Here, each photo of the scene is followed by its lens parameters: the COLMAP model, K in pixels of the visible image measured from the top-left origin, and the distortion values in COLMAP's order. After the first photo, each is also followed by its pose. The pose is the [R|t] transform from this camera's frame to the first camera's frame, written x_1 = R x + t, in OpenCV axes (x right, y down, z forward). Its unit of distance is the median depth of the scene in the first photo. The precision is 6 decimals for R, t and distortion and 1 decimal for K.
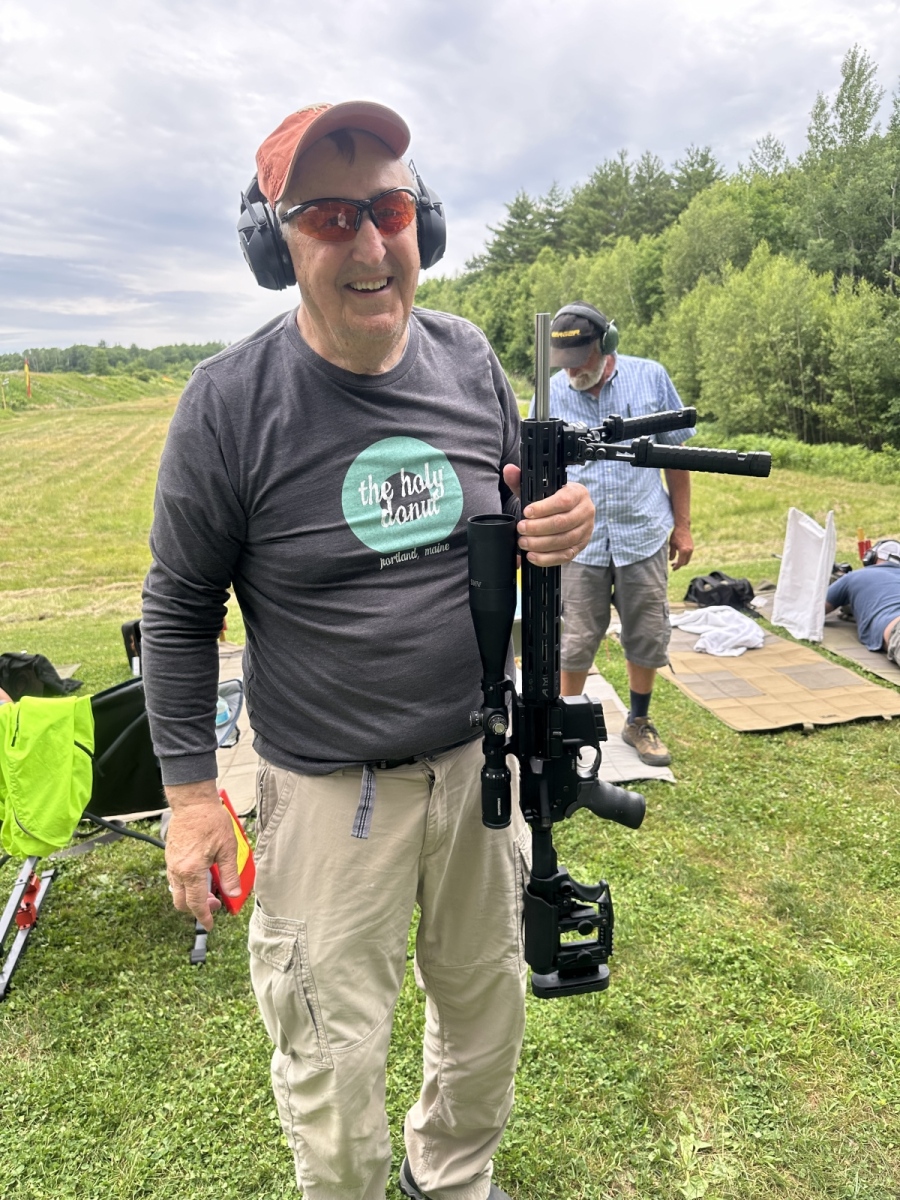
lens RADIAL K [[847.4, 0, 438.2], [0, 847.4, 595.0], [0, 0, 1]] dist [0.043611, -0.055363]
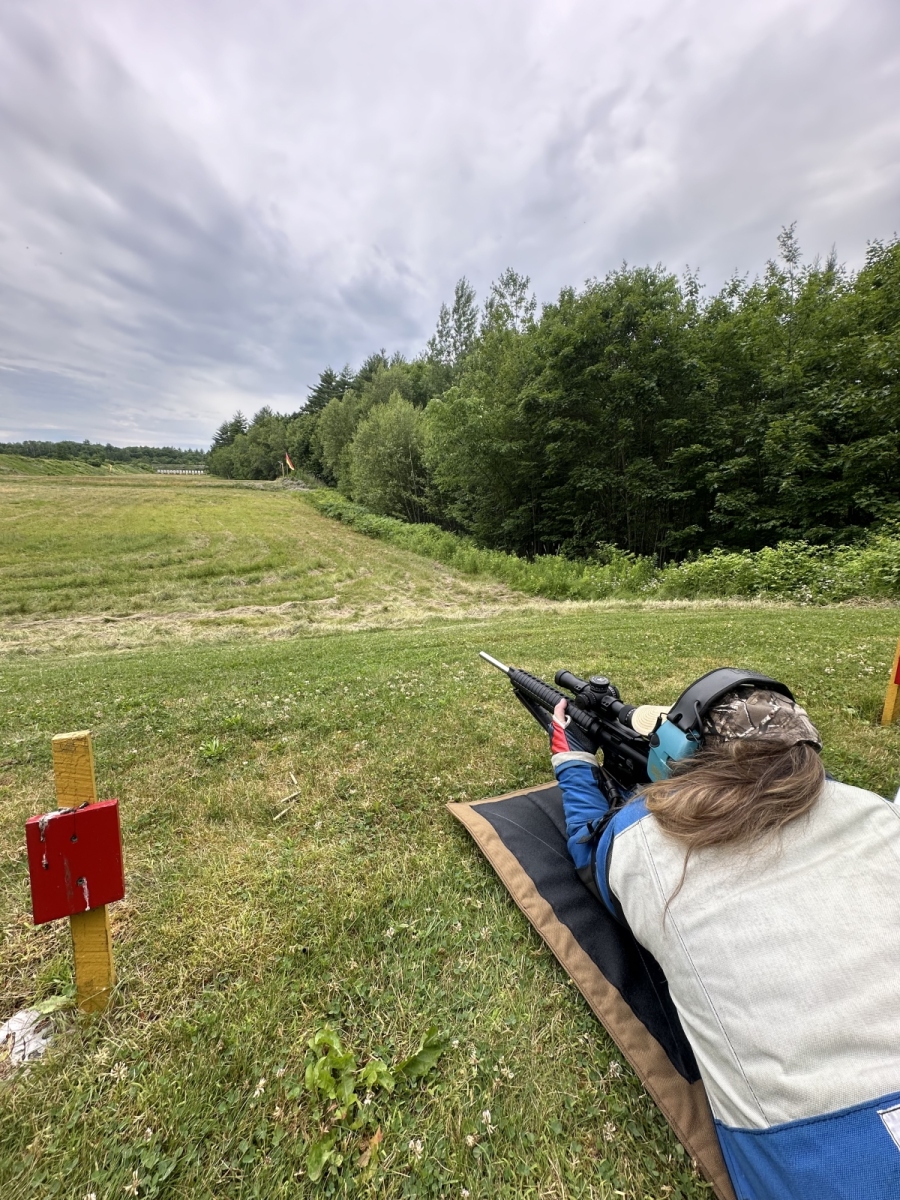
lens RADIAL K [[470.4, 0, 450.2], [0, 470.4, 599.7], [0, 0, 1]] dist [-0.001250, -0.001164]
pose [[0.964403, 0.005427, 0.264380, 0.230594], [-0.002619, 0.999936, -0.010970, -0.028324], [-0.264422, 0.009887, 0.964356, 0.158319]]
